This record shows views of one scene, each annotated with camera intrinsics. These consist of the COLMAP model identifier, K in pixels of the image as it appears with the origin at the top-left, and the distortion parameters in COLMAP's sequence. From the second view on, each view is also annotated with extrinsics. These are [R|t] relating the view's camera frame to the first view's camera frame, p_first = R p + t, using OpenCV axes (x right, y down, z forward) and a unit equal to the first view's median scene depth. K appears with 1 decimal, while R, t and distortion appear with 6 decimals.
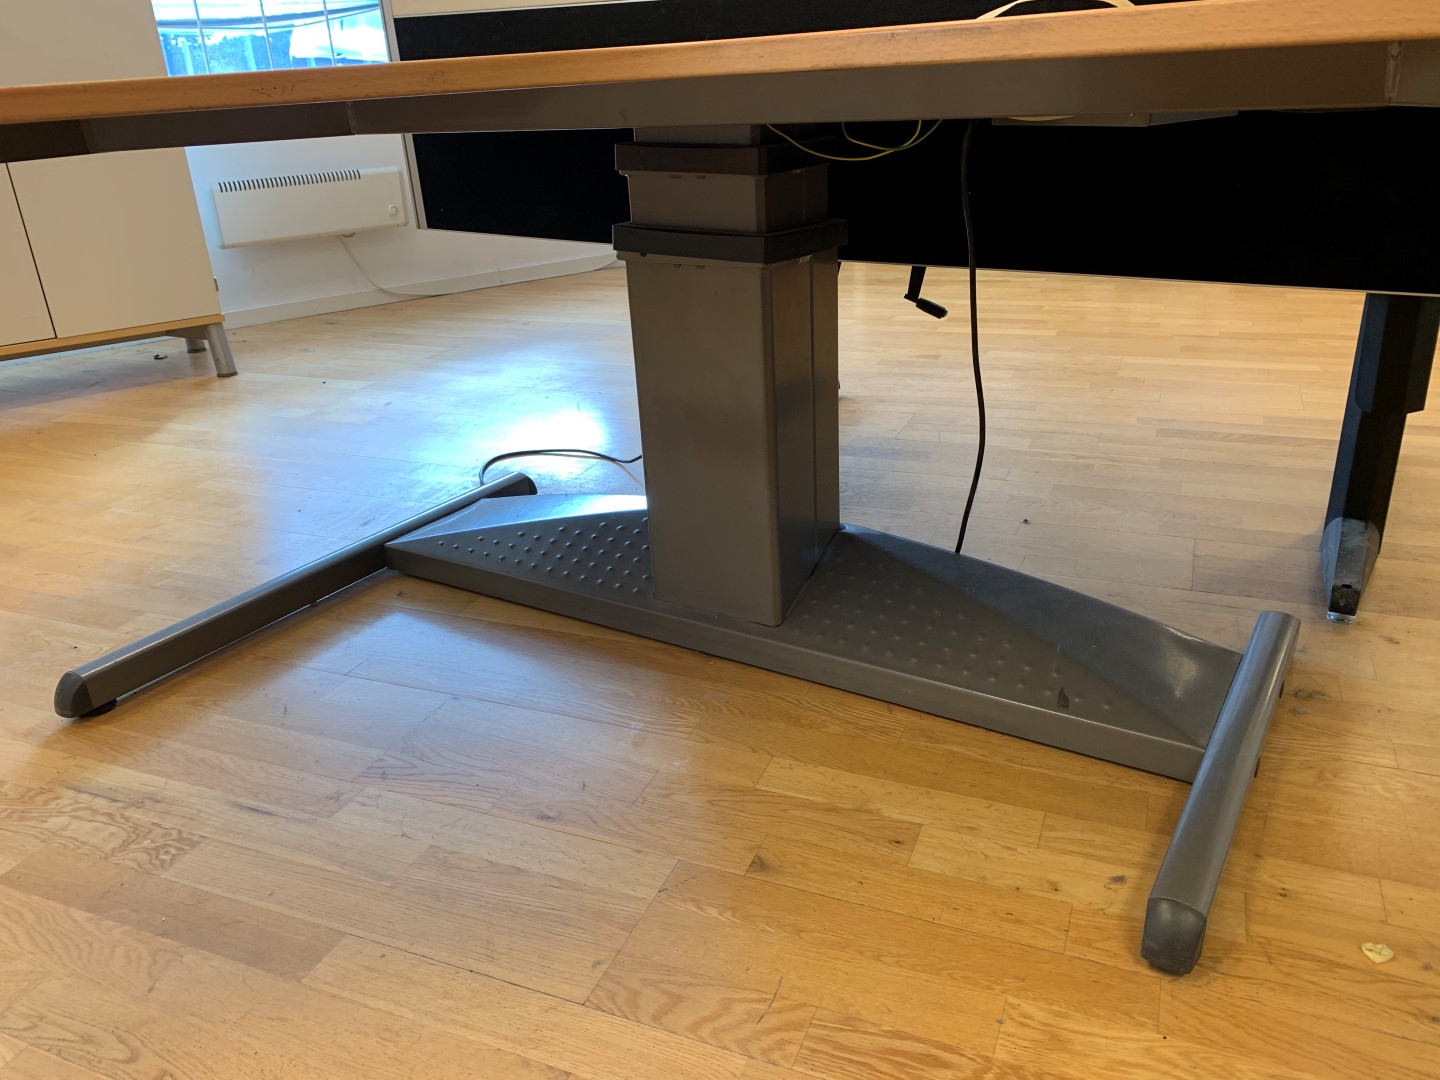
lens RADIAL K [[1102.7, 0, 720.0], [0, 1102.7, 540.0], [0, 0, 1]] dist [-0.002797, 0.010751]
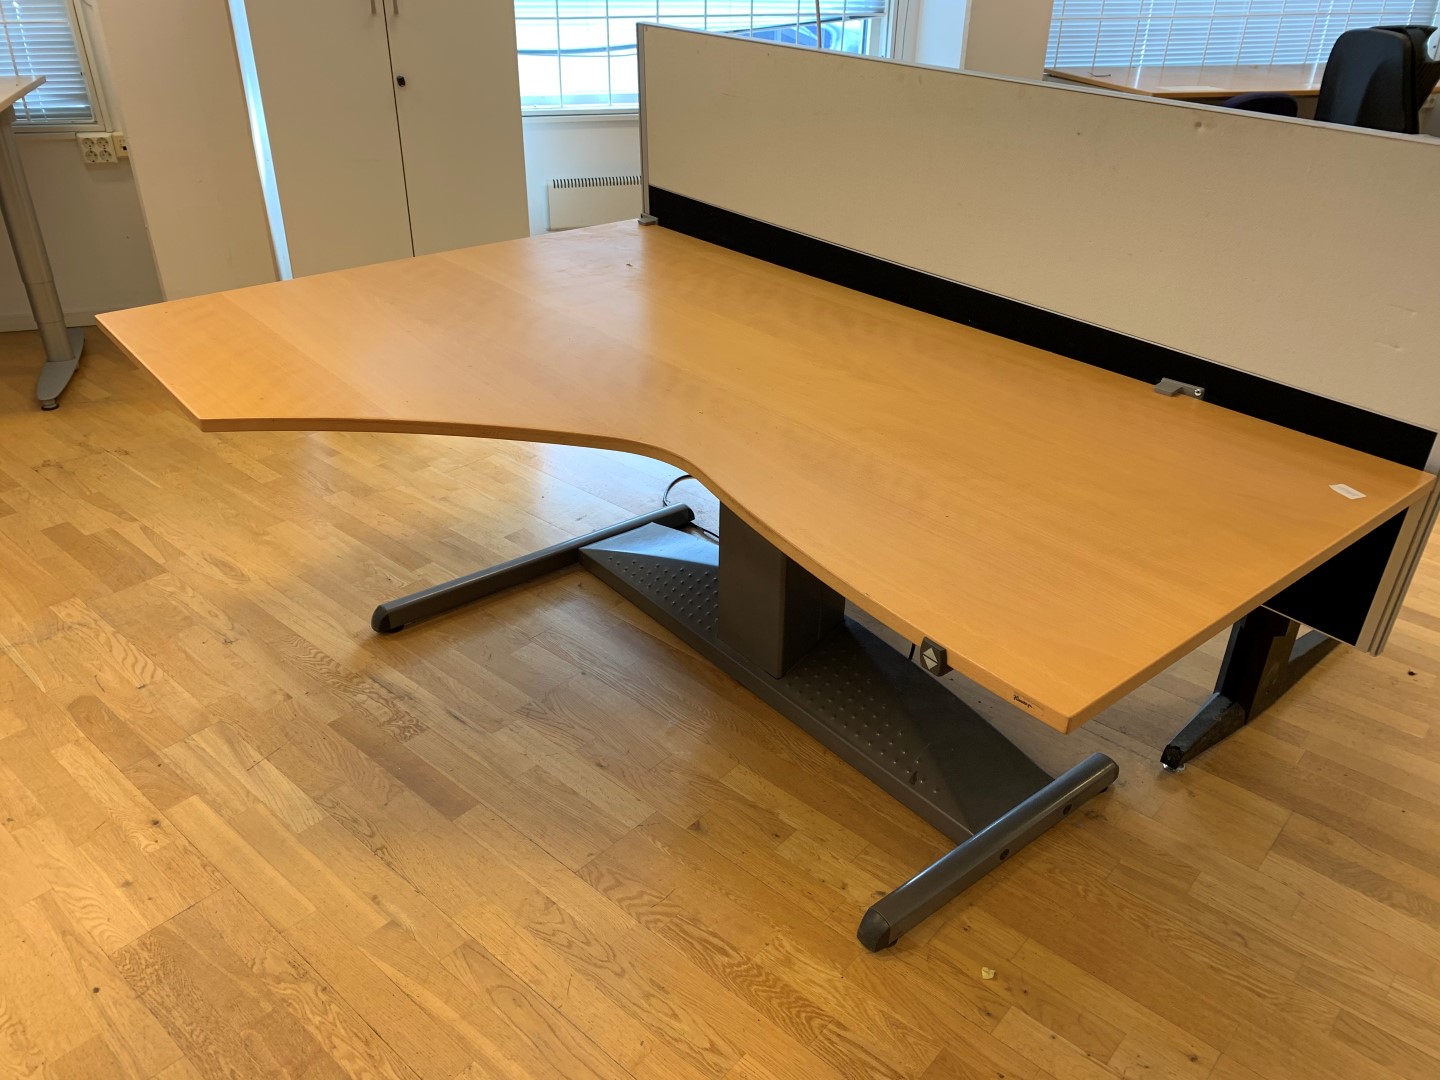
lens RADIAL K [[1112.4, 0, 720.0], [0, 1112.4, 540.0], [0, 0, 1]] dist [0.029502, -0.003784]
pose [[0.944770, 0.210133, -0.251501, 0.396935], [-0.179865, 0.973951, 0.138085, -0.382385], [0.273966, -0.085223, 0.957956, -0.627161]]
